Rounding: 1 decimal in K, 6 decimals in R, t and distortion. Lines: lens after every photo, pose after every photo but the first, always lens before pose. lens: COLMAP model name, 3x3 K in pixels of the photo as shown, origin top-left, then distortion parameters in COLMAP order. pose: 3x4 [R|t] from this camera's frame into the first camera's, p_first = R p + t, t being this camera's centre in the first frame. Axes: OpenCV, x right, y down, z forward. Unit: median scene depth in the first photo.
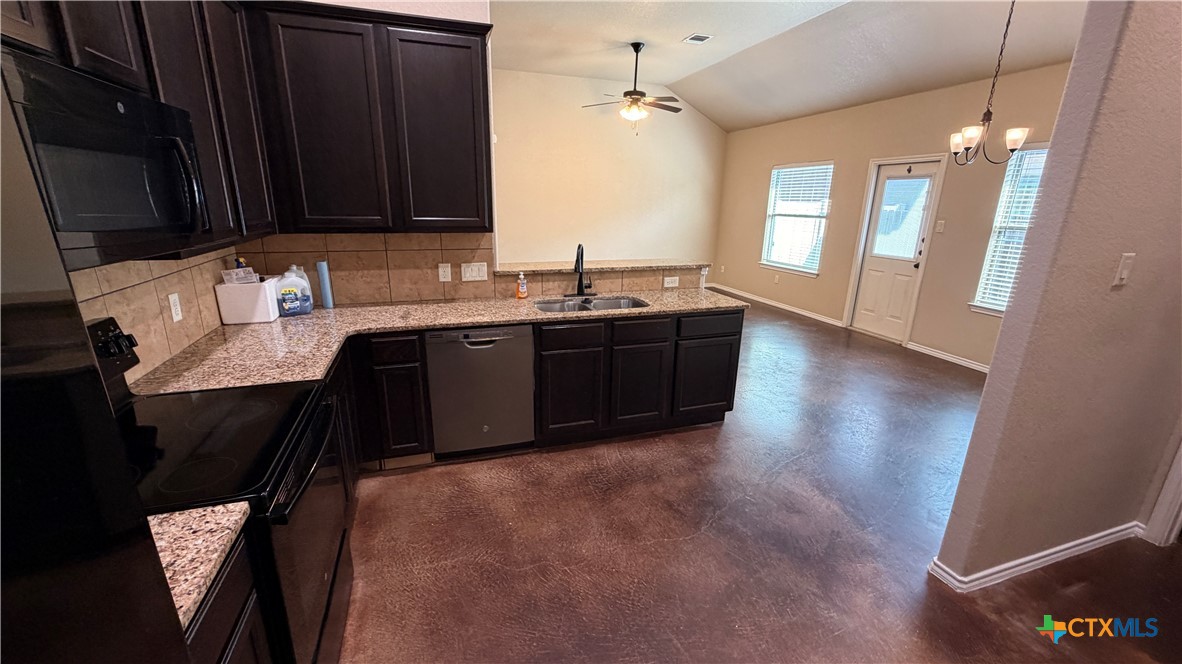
lens RADIAL K [[472.0, 0, 587.7], [0, 472.0, 333.4], [0, 0, 1]] dist [0.002532, -0.000065]
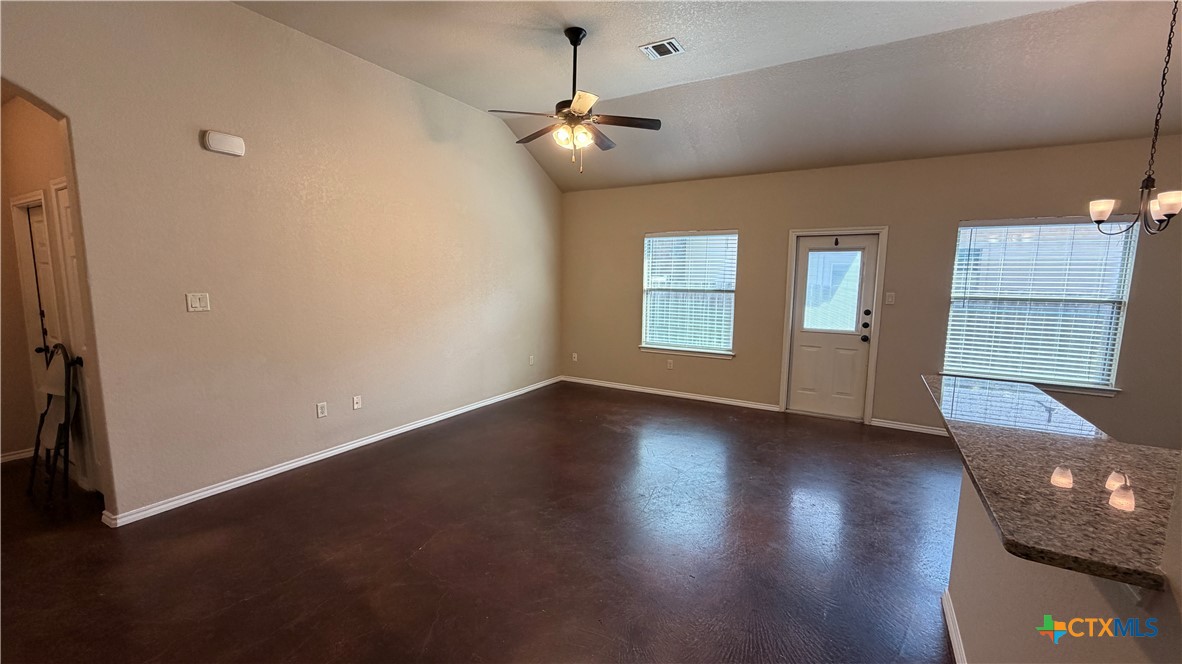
lens RADIAL K [[472.0, 0, 587.7], [0, 472.0, 333.4], [0, 0, 1]] dist [0.002532, -0.000065]
pose [[0.752335, -0.090444, 0.652543, -0.329168], [0.183624, 0.980065, -0.075866, -0.173489], [-0.632673, 0.176899, 0.753944, 0.593660]]
